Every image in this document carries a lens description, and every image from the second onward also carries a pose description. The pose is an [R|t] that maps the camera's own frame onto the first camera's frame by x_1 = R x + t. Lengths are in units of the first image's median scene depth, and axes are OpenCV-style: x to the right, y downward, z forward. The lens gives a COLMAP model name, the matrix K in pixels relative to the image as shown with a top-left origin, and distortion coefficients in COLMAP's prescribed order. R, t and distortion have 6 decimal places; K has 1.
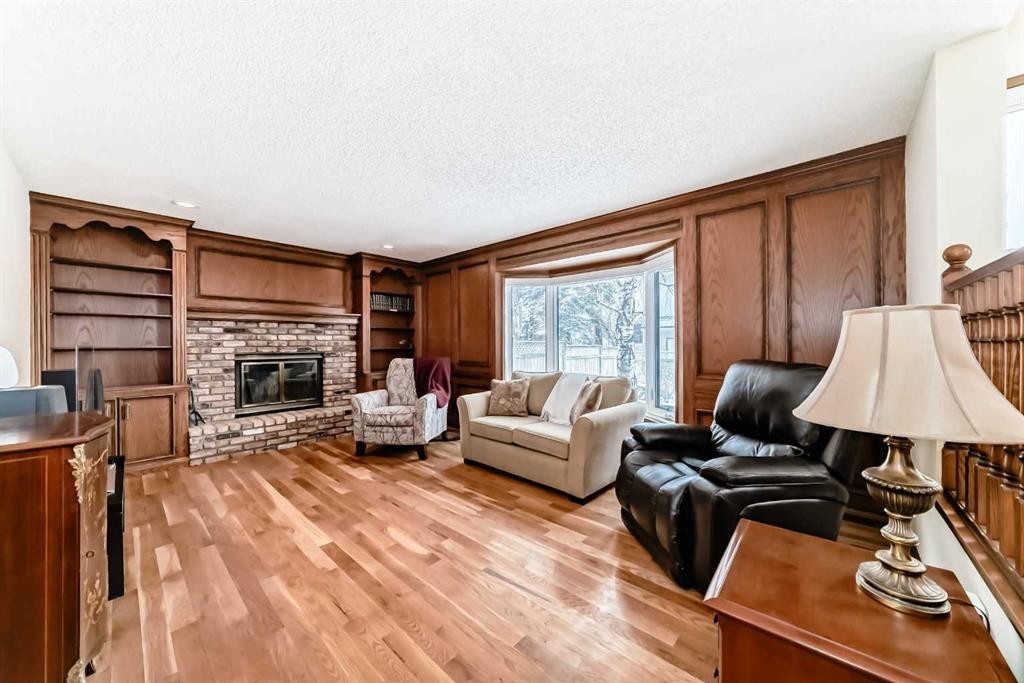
lens RADIAL K [[358.4, 0, 515.8], [0, 358.4, 345.6], [0, 0, 1]] dist [-0.020764, 0.002675]
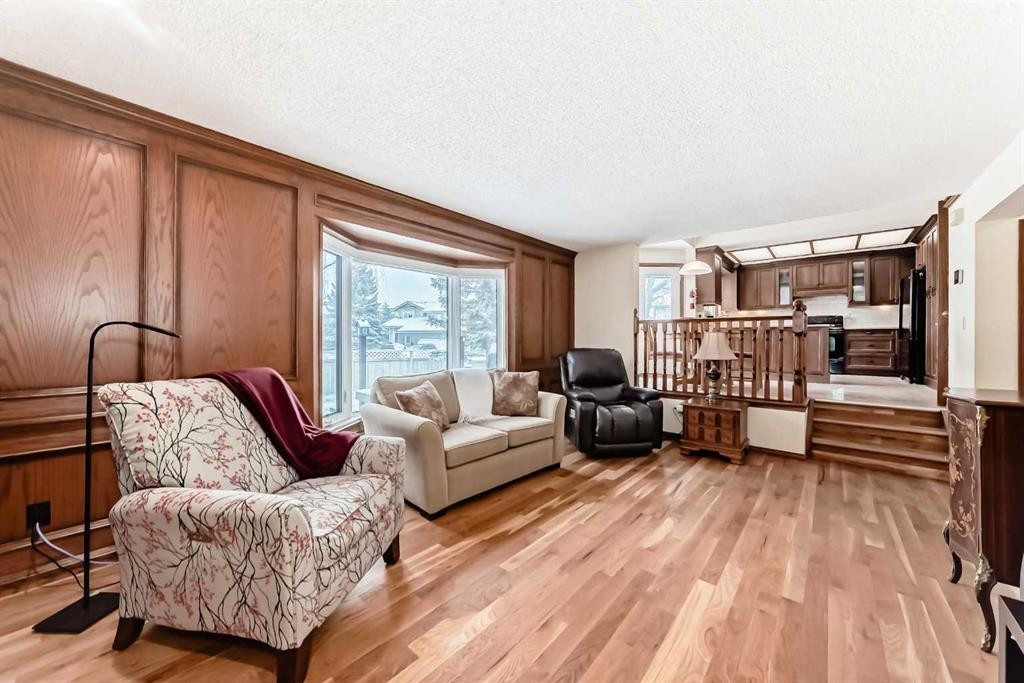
lens RADIAL K [[358.4, 0, 515.9], [0, 358.4, 338.7], [0, 0, 1]] dist [-0.020764, 0.002675]
pose [[0.005273, -0.003740, 0.999979, -1.015647], [-0.010128, 0.999942, 0.003794, -0.014744], [-0.999935, -0.010147, 0.005235, 1.071140]]
